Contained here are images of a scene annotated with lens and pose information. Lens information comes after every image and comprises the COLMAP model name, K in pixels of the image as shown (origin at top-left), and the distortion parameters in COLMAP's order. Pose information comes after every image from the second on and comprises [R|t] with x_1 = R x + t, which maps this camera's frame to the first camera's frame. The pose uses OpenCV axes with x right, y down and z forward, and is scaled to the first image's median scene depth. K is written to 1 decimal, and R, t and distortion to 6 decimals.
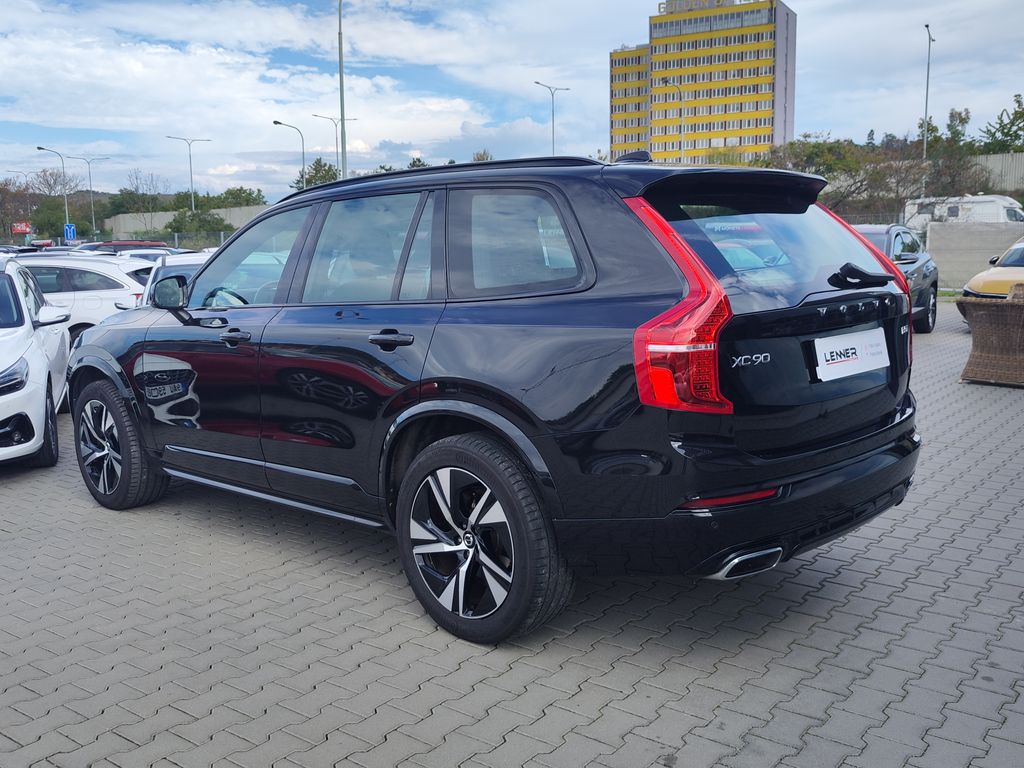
lens RADIAL K [[1006.6, 0, 512.0], [0, 1006.6, 384.0], [0, 0, 1]] dist [0.006758, 0.012672]
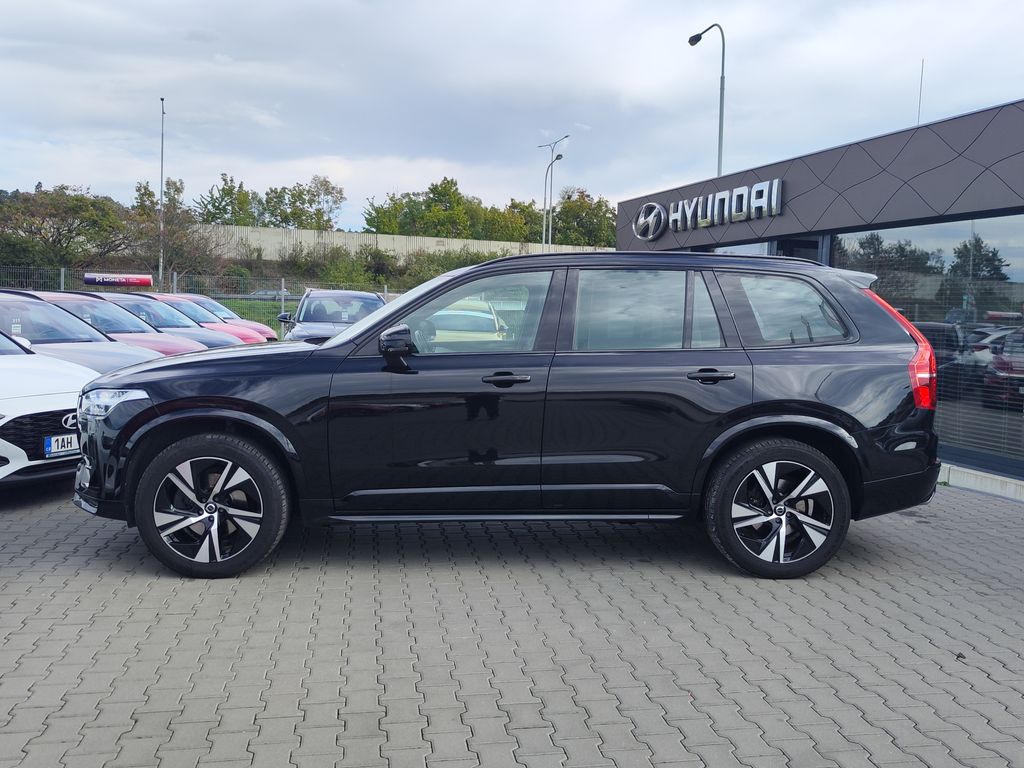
lens RADIAL K [[1006.6, 0, 512.0], [0, 1006.6, 384.0], [0, 0, 1]] dist [0.006758, 0.012672]
pose [[0.652132, -0.017841, 0.757896, -0.859133], [0.059293, 0.997861, -0.027529, -0.007180], [-0.755784, 0.062890, 0.651795, 0.198567]]
